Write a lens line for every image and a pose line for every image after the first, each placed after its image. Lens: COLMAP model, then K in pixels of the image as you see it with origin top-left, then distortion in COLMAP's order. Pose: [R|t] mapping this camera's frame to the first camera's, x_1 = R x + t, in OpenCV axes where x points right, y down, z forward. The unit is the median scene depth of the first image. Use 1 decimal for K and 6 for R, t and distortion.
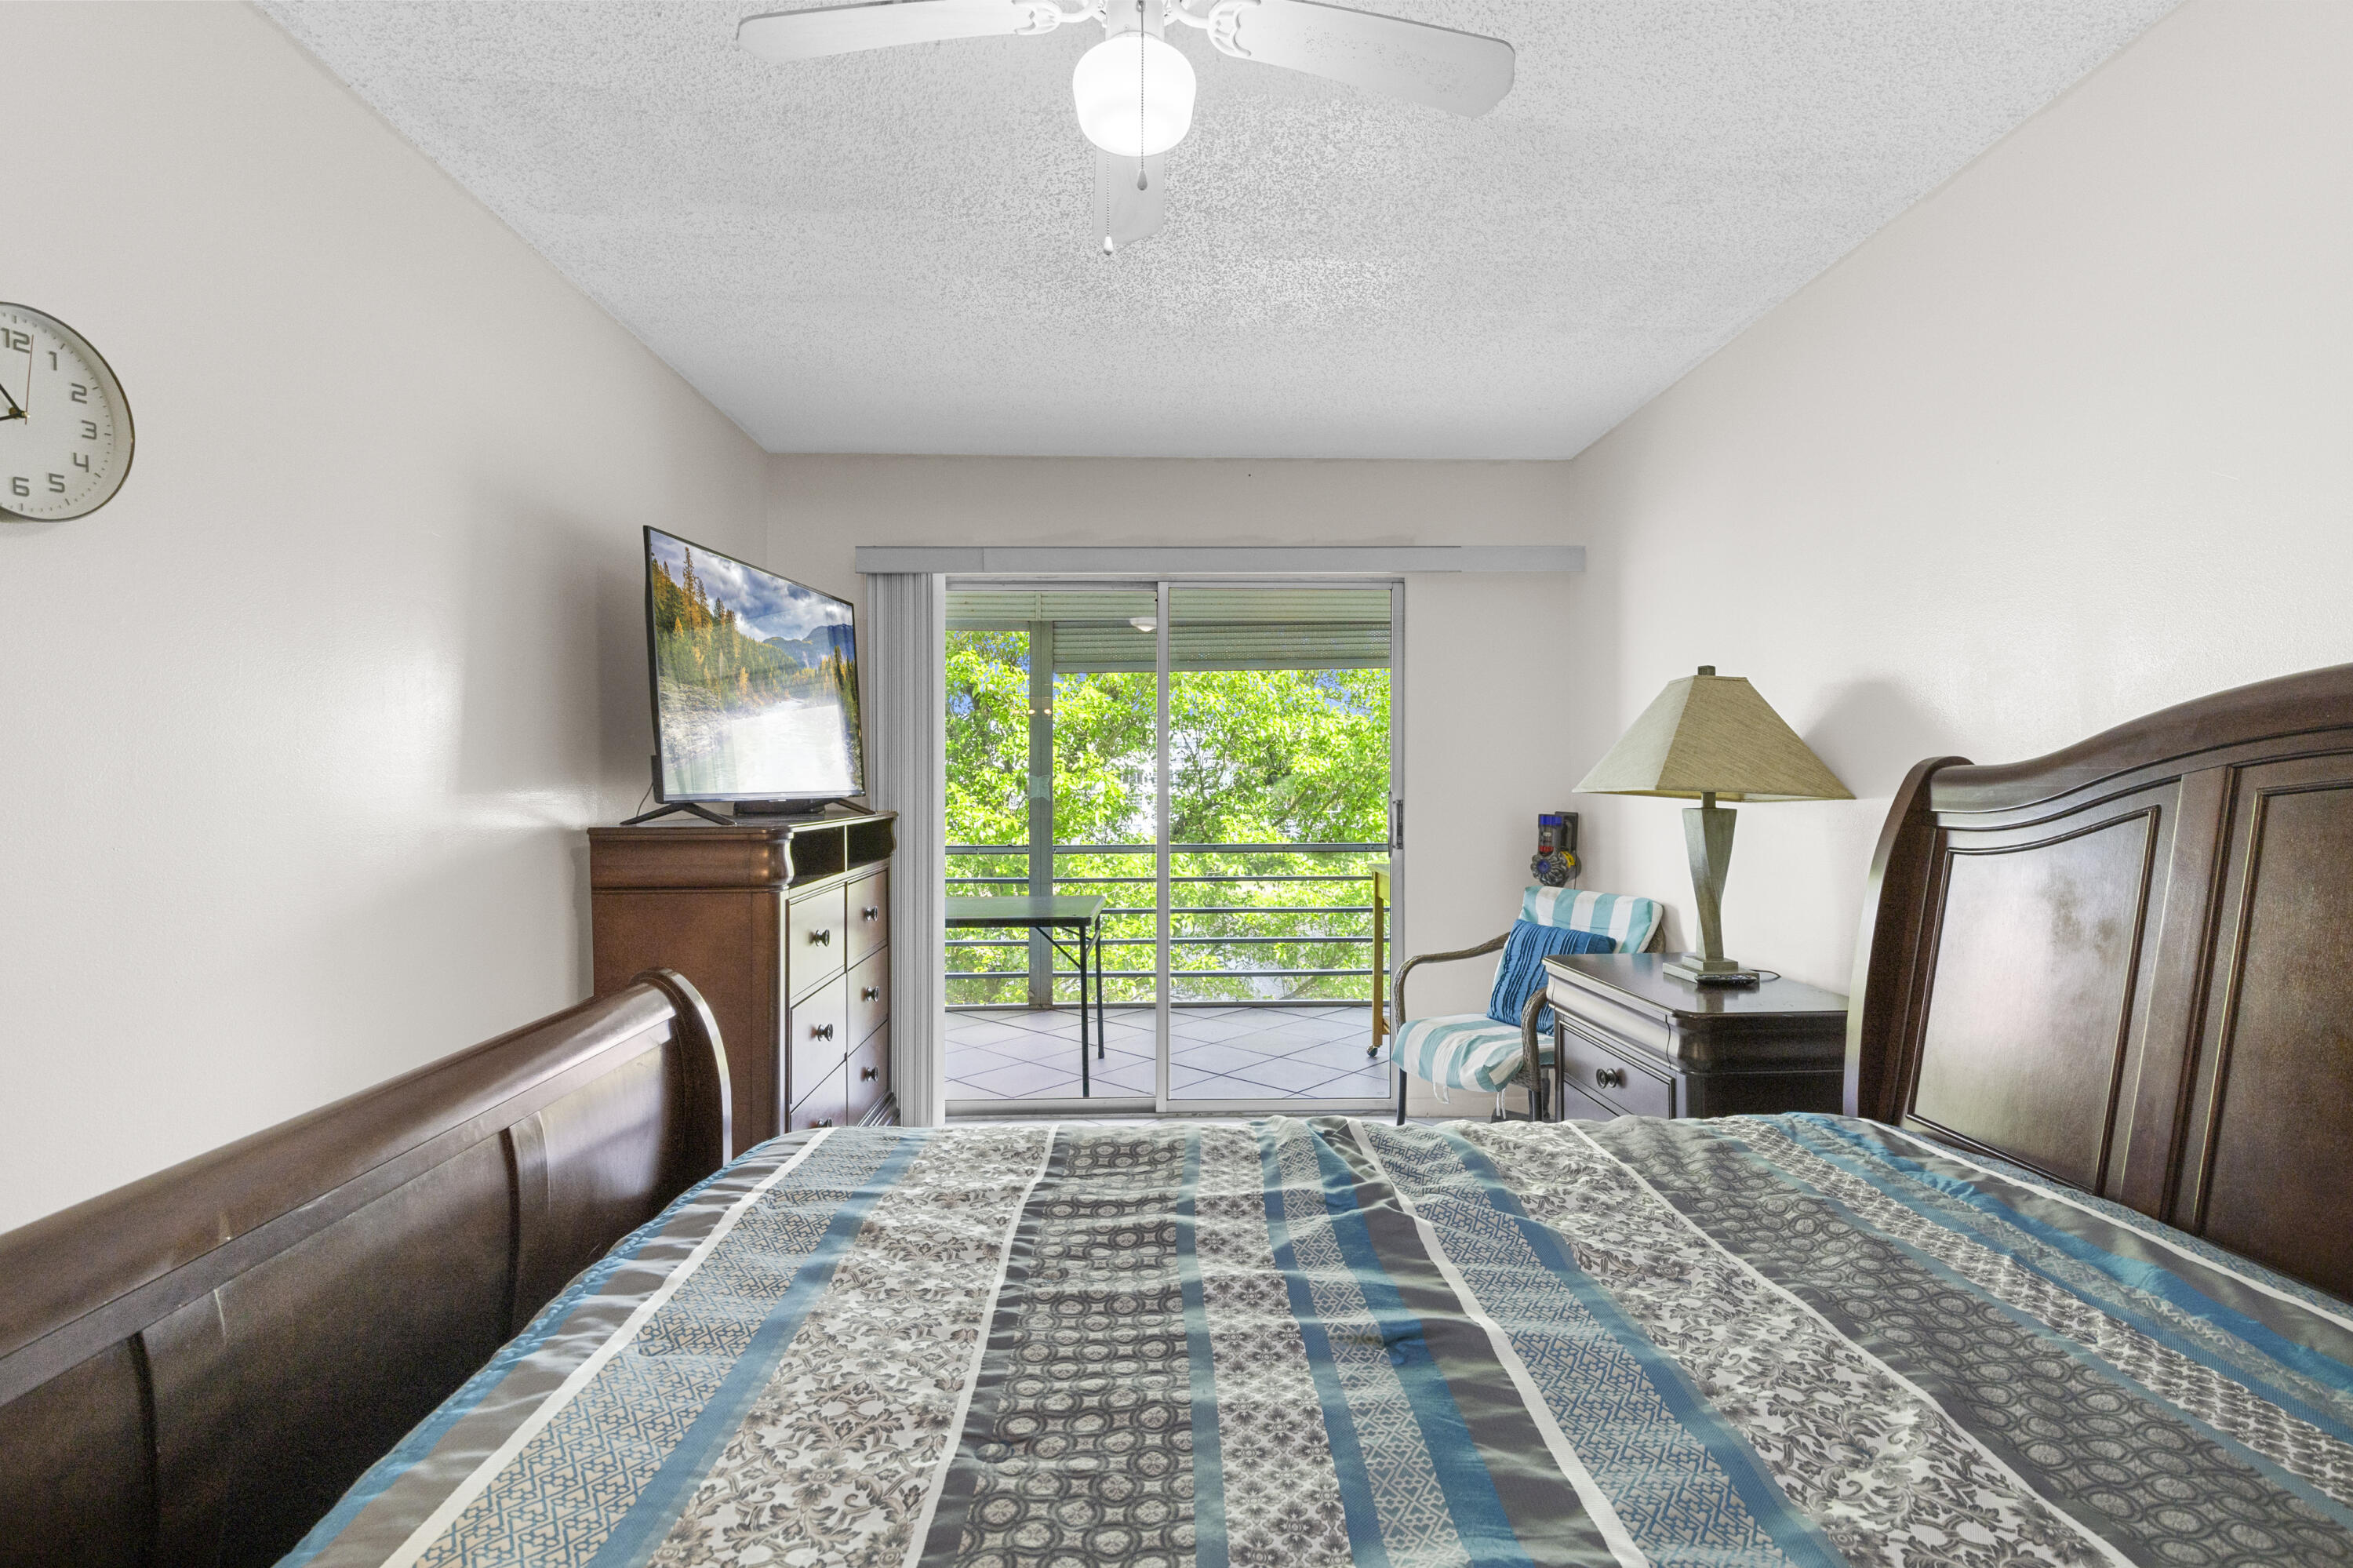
lens RADIAL K [[1070.5, 0, 1166.7], [0, 1070.5, 804.9], [0, 0, 1]] dist [0.000937, -0.000699]
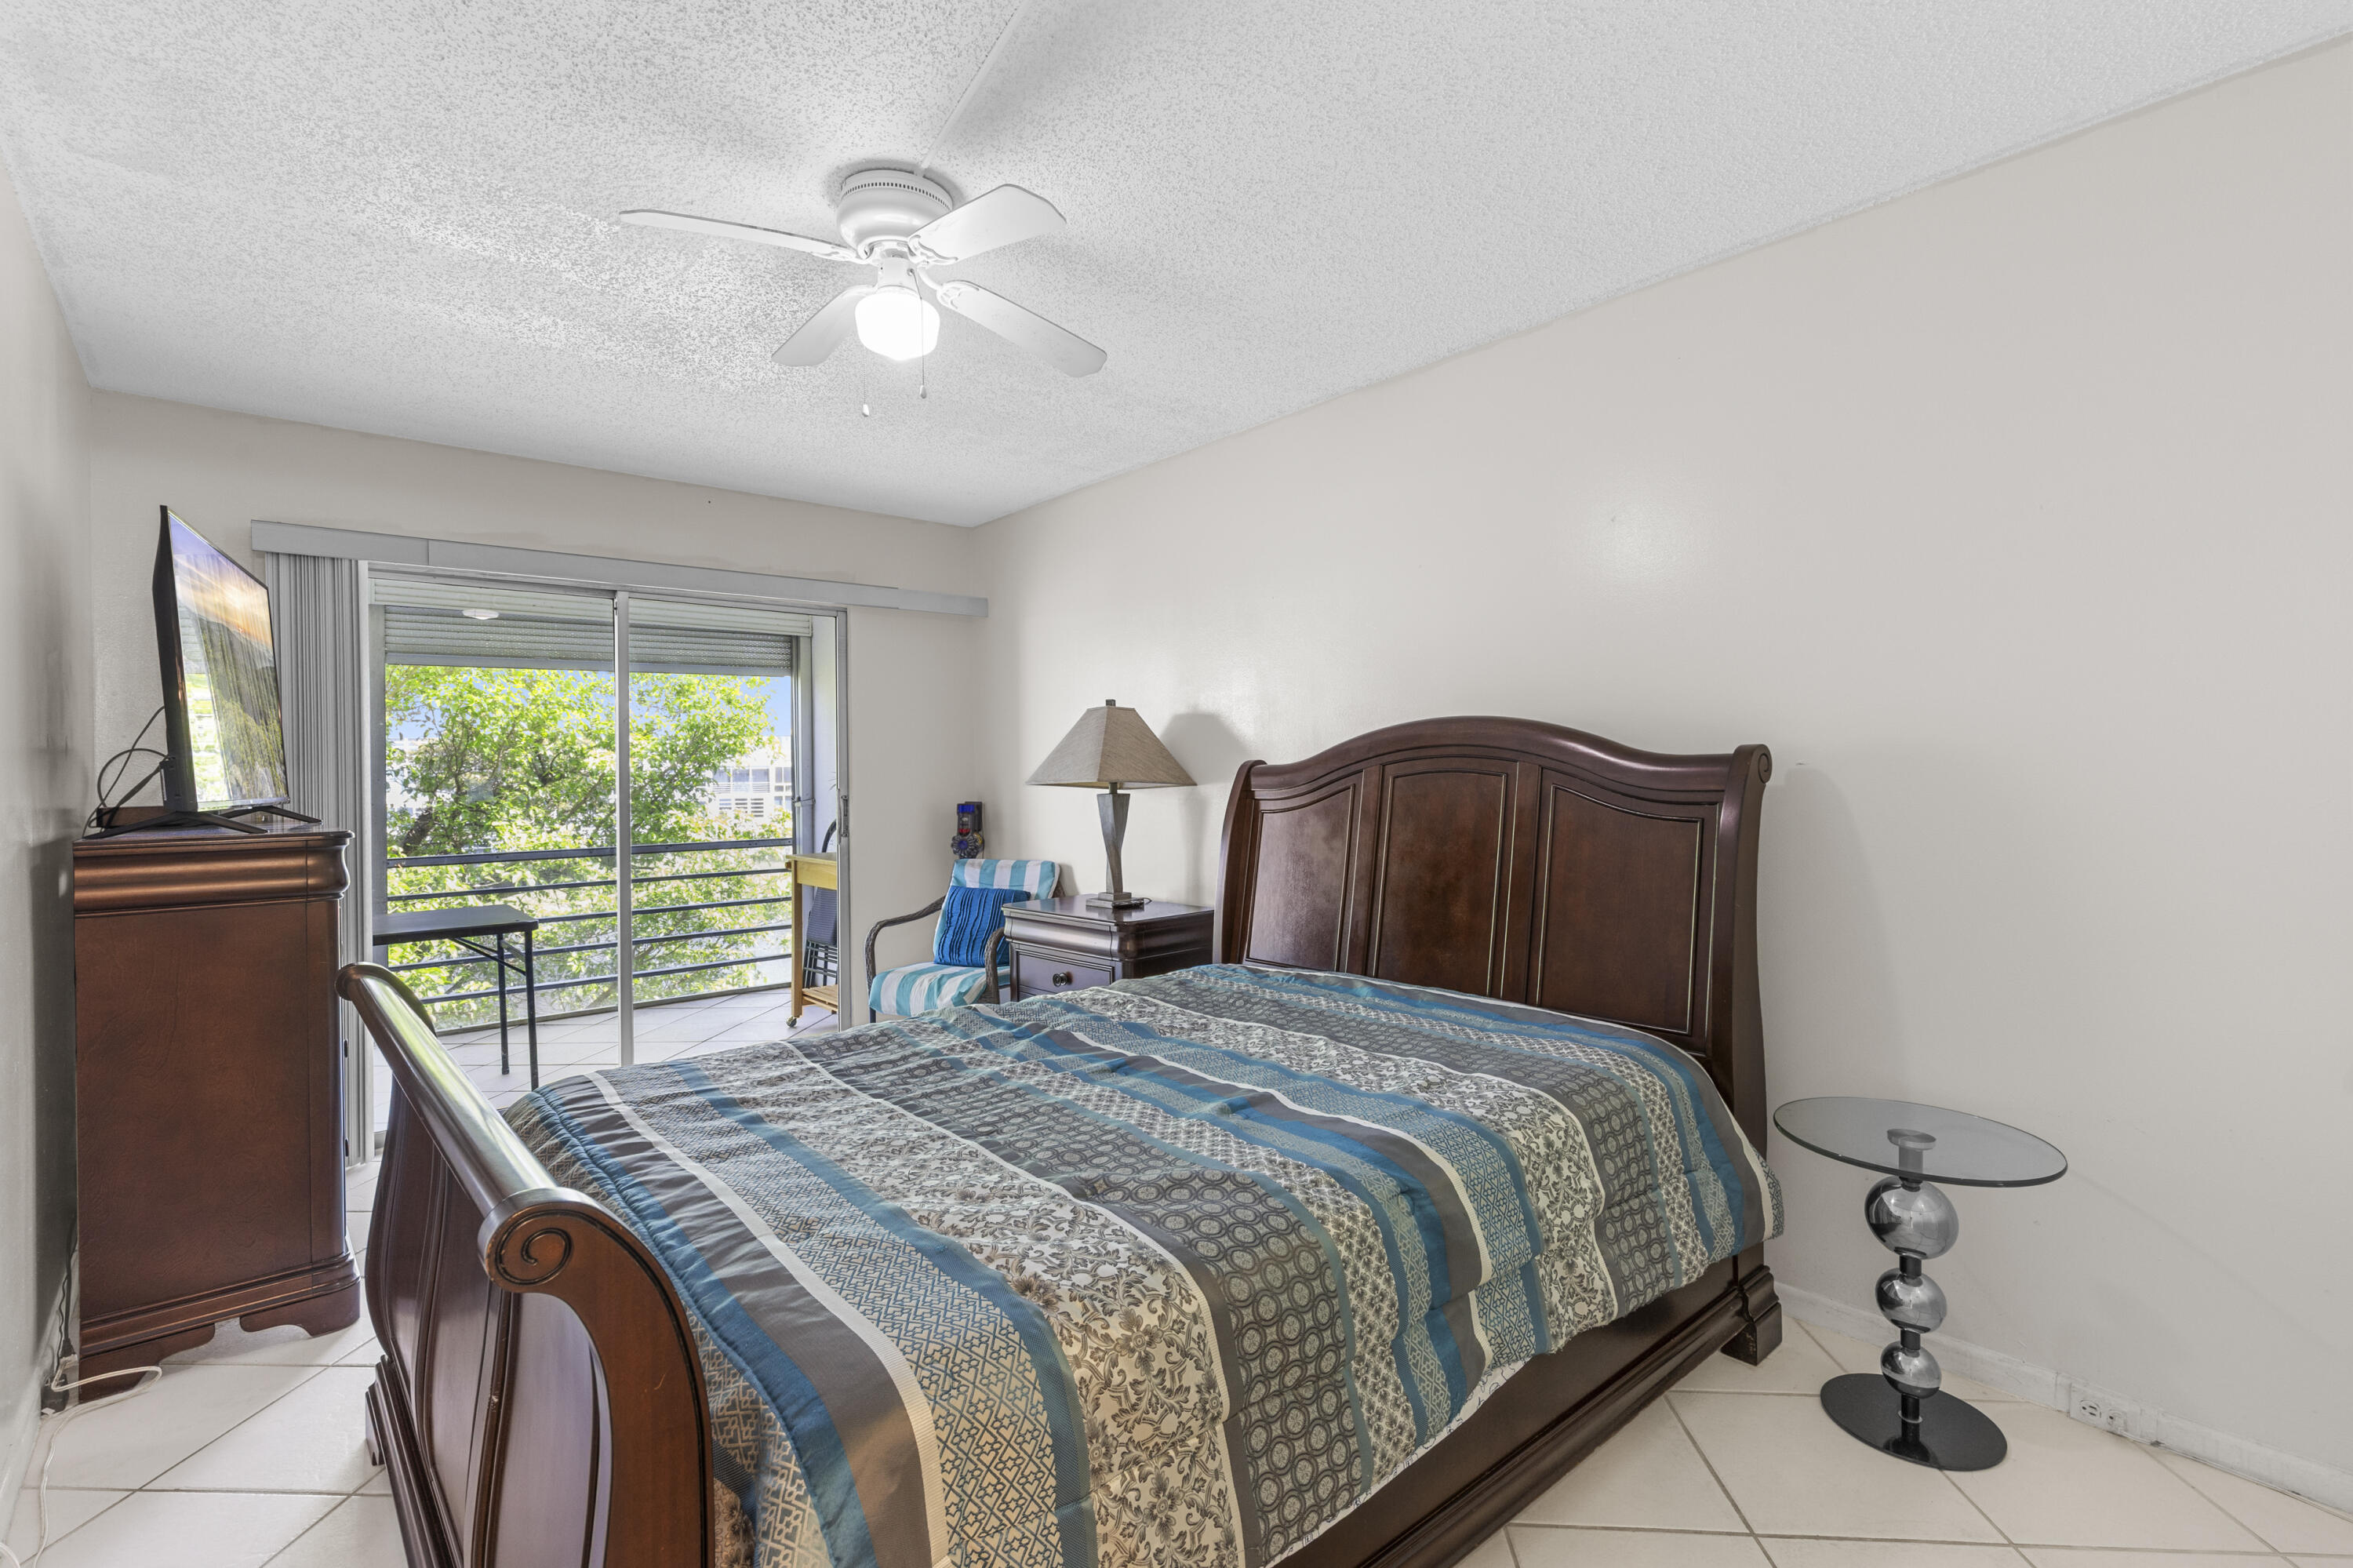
lens RADIAL K [[1070.5, 0, 1178.5], [0, 1070.5, 774.5], [0, 0, 1]] dist [0.000937, -0.000699]
pose [[0.775701, -0.008468, 0.631044, -0.664371], [0.025553, 0.999511, -0.017999, 0.011050], [-0.630583, 0.030086, 0.775538, -0.415708]]
